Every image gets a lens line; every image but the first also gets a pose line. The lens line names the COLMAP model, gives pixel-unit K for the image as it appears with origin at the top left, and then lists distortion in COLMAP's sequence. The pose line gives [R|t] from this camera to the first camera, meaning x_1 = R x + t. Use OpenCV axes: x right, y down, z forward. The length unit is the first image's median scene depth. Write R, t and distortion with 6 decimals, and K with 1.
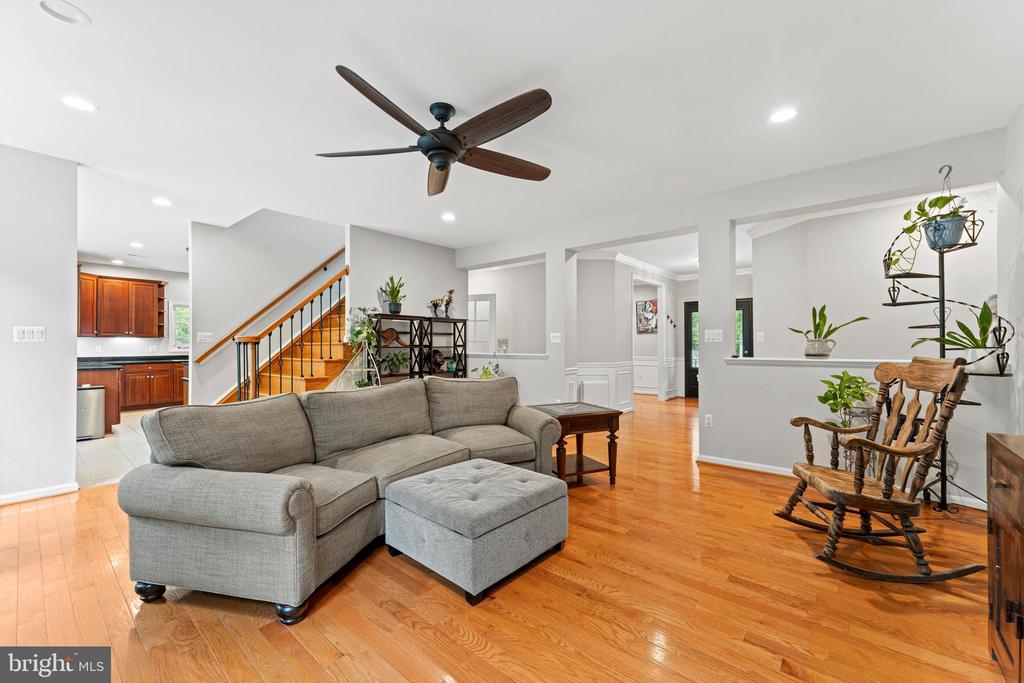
lens RADIAL K [[414.0, 0, 512.5], [0, 414.0, 338.6], [0, 0, 1]] dist [-0.003192, -0.000312]
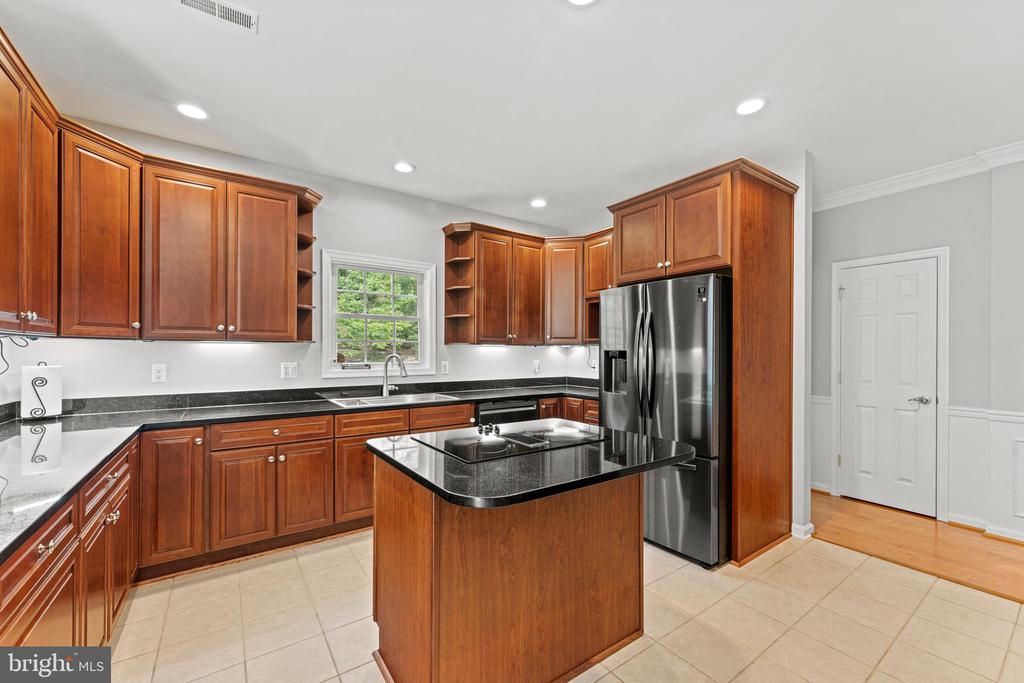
lens RADIAL K [[414.0, 0, 511.1], [0, 414.0, 349.3], [0, 0, 1]] dist [-0.003192, -0.000312]
pose [[0.971568, 0.006439, -0.236671, -0.602705], [-0.006594, 0.999978, 0.000133, 0.001751], [0.236667, 0.001431, 0.971590, 0.706151]]
